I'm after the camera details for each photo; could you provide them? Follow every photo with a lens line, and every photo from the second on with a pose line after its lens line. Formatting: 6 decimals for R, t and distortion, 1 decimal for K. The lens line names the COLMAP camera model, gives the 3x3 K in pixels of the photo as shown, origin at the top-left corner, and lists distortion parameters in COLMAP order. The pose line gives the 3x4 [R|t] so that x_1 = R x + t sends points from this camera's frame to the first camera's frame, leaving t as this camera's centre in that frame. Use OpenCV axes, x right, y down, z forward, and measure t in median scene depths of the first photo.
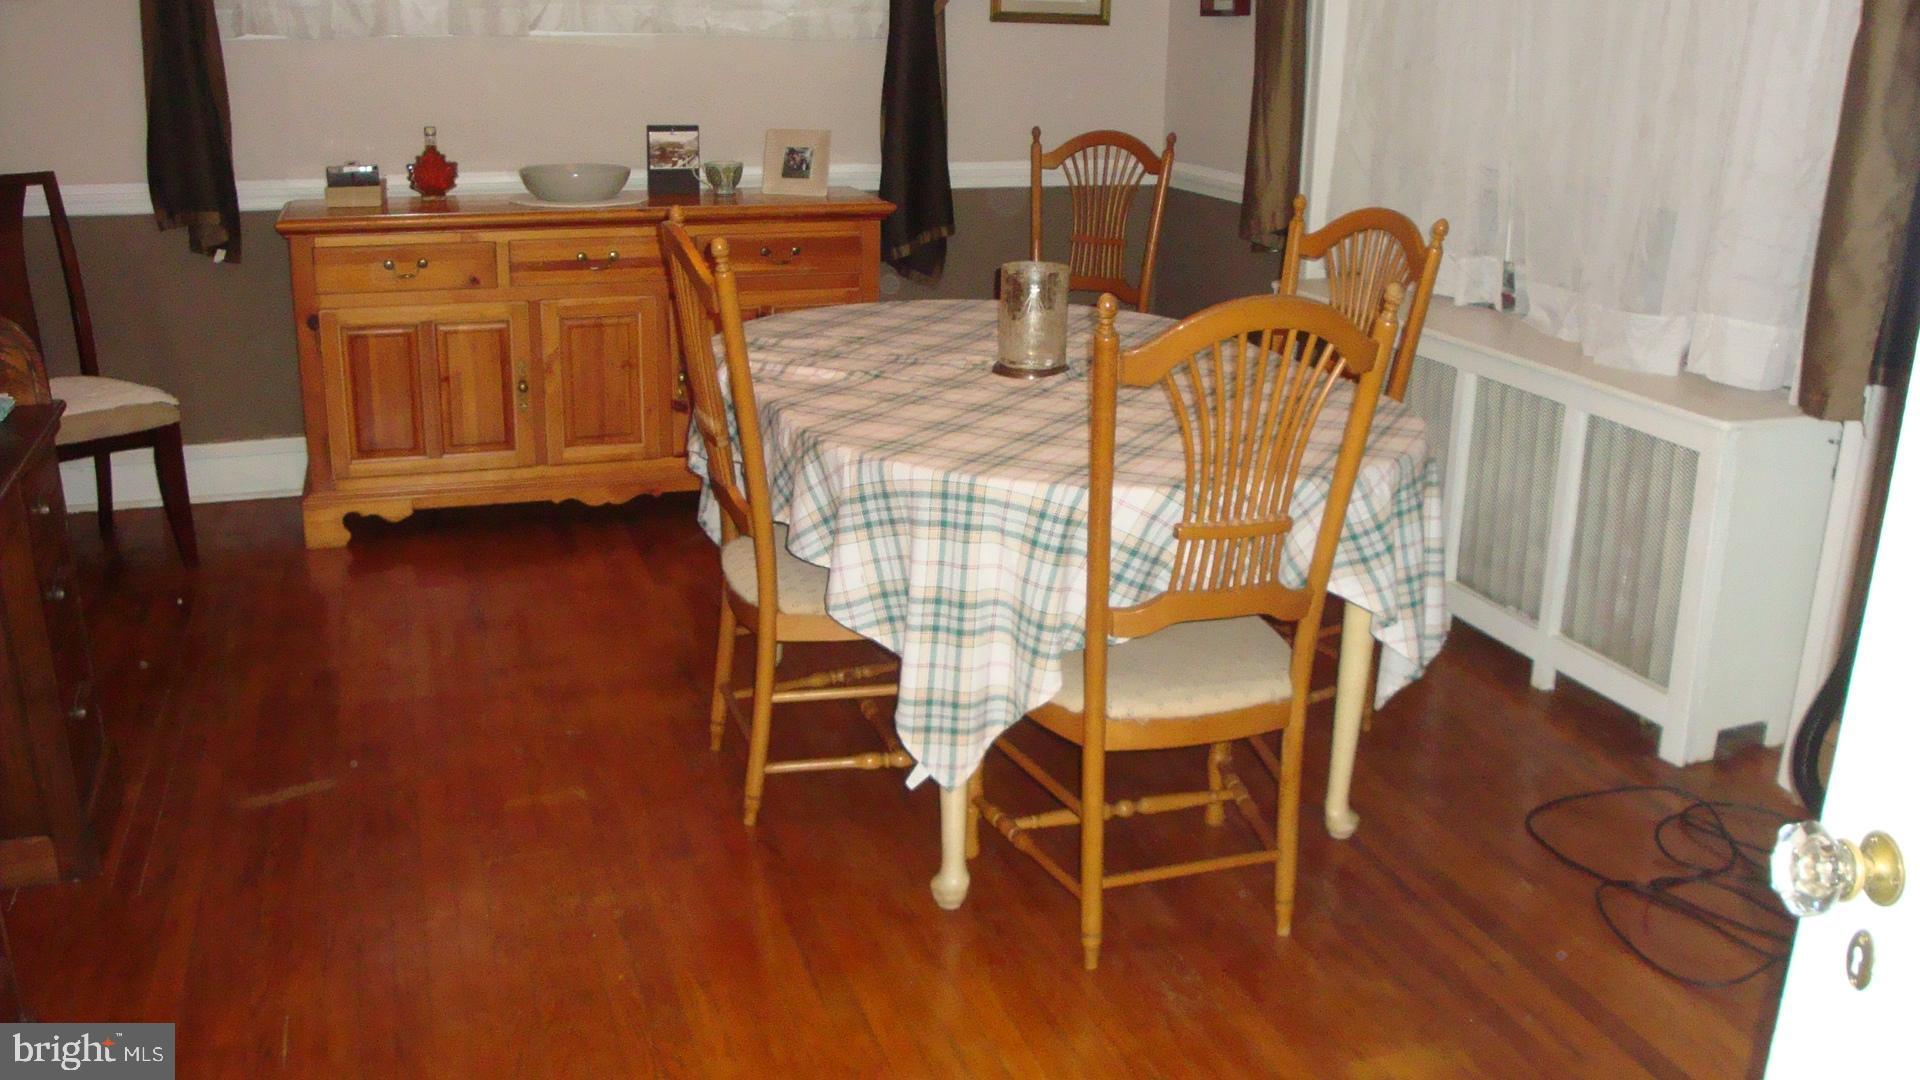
lens RADIAL K [[1793.4, 0, 969.1], [0, 1793.4, 545.0], [0, 0, 1]] dist [-0.153964, 0.163614]
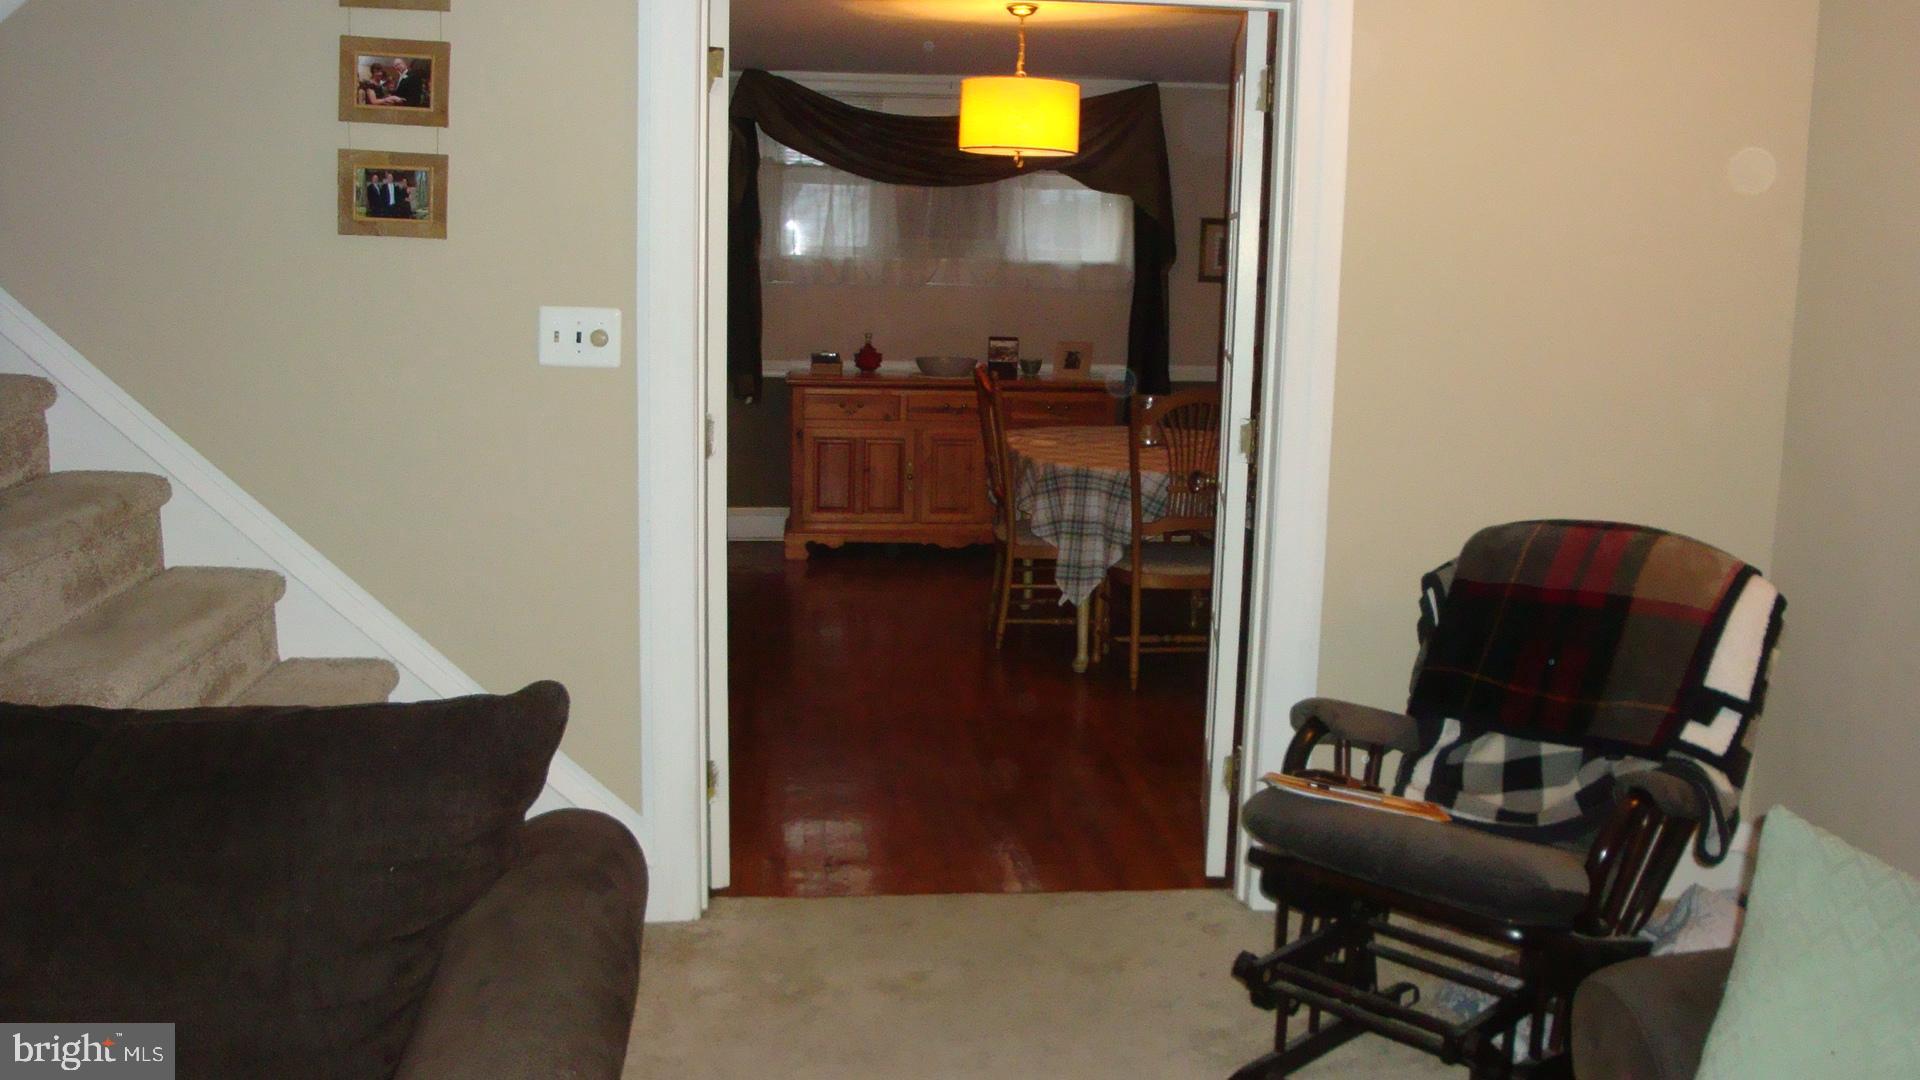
lens RADIAL K [[1793.4, 0, 969.1], [0, 1793.4, 545.0], [0, 0, 1]] dist [-0.153964, 0.163614]
pose [[0.975867, 0.039349, -0.214792, 0.203441], [-0.068616, 0.989064, -0.130552, 0.216470], [0.207306, 0.142140, 0.967895, -0.747290]]
